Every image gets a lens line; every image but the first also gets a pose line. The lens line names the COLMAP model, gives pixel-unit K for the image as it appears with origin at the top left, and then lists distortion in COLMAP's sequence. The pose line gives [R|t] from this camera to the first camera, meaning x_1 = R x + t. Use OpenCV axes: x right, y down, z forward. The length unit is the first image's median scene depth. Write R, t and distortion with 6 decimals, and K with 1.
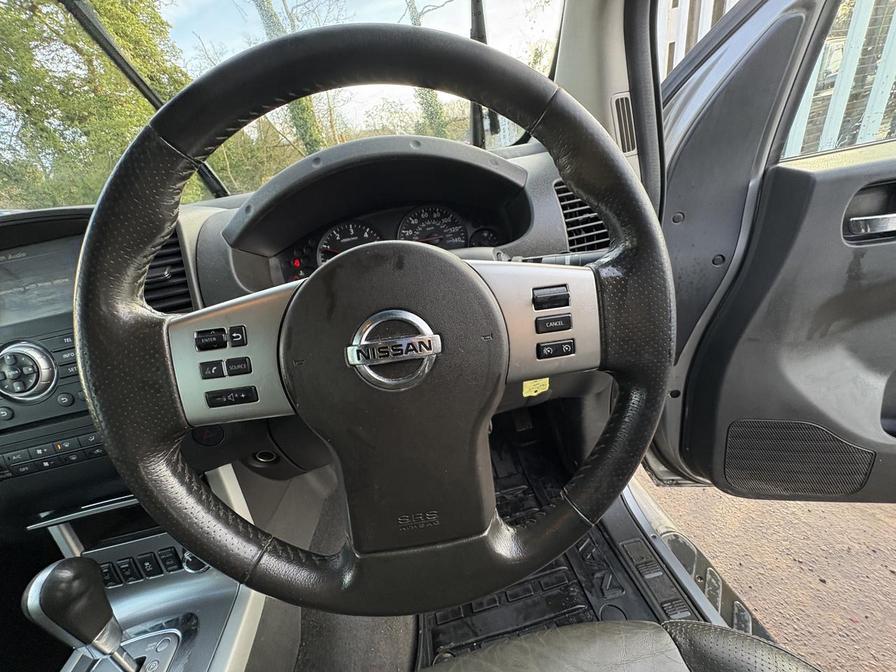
lens RADIAL K [[355.7, 0, 449.6], [0, 355.7, 337.9], [0, 0, 1]] dist [0.001825, -0.000242]
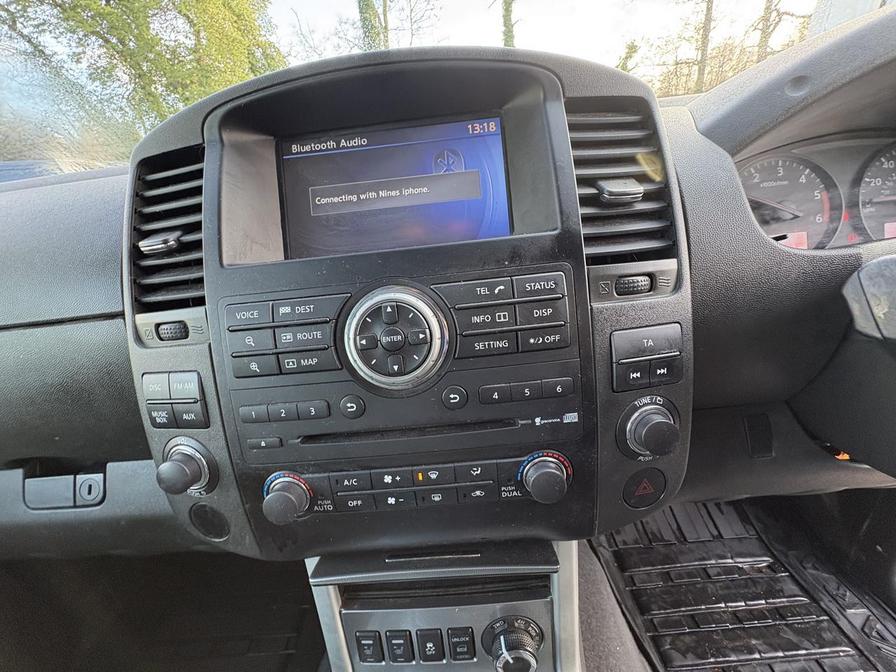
lens RADIAL K [[355.7, 0, 449.3], [0, 355.7, 336.6], [0, 0, 1]] dist [-0.000390, 0.000086]
pose [[0.985733, 0.134555, -0.101120, -0.740408], [-0.133186, 0.990885, 0.020199, 0.049962], [0.102916, -0.006443, 0.994669, 0.321891]]
